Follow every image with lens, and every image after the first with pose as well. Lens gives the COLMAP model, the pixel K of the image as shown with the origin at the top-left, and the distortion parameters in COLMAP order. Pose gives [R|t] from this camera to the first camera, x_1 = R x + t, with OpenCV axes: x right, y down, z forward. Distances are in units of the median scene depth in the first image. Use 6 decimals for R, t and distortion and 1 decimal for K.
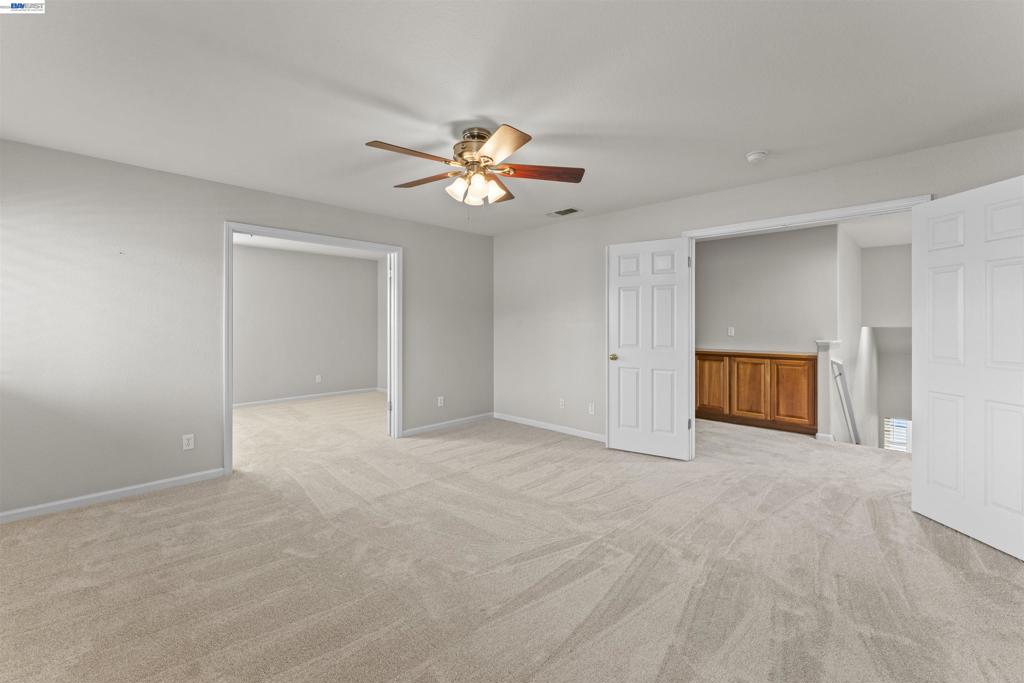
lens RADIAL K [[433.0, 0, 522.7], [0, 433.0, 322.0], [0, 0, 1]] dist [0.000763, 0.000109]
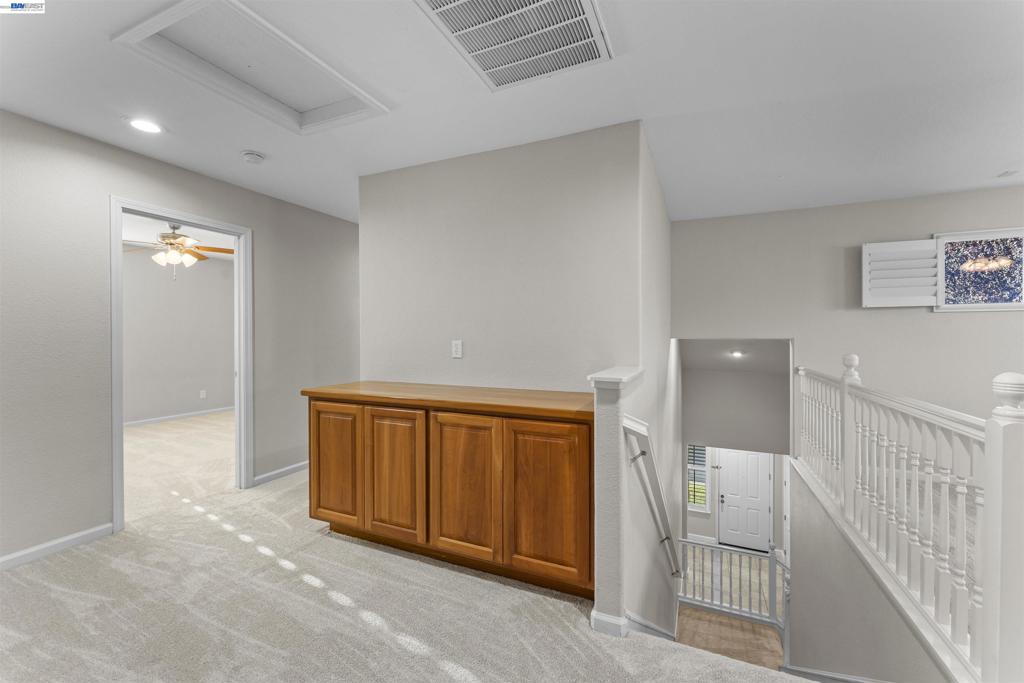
lens RADIAL K [[422.8, 0, 516.4], [0, 422.8, 331.0], [0, 0, 1]] dist [-0.001419, -0.000263]
pose [[0.945225, 0.004726, 0.326384, 0.460233], [-0.004242, 0.999989, -0.002195, 0.002559], [-0.326391, 0.000690, 0.945235, 0.622808]]
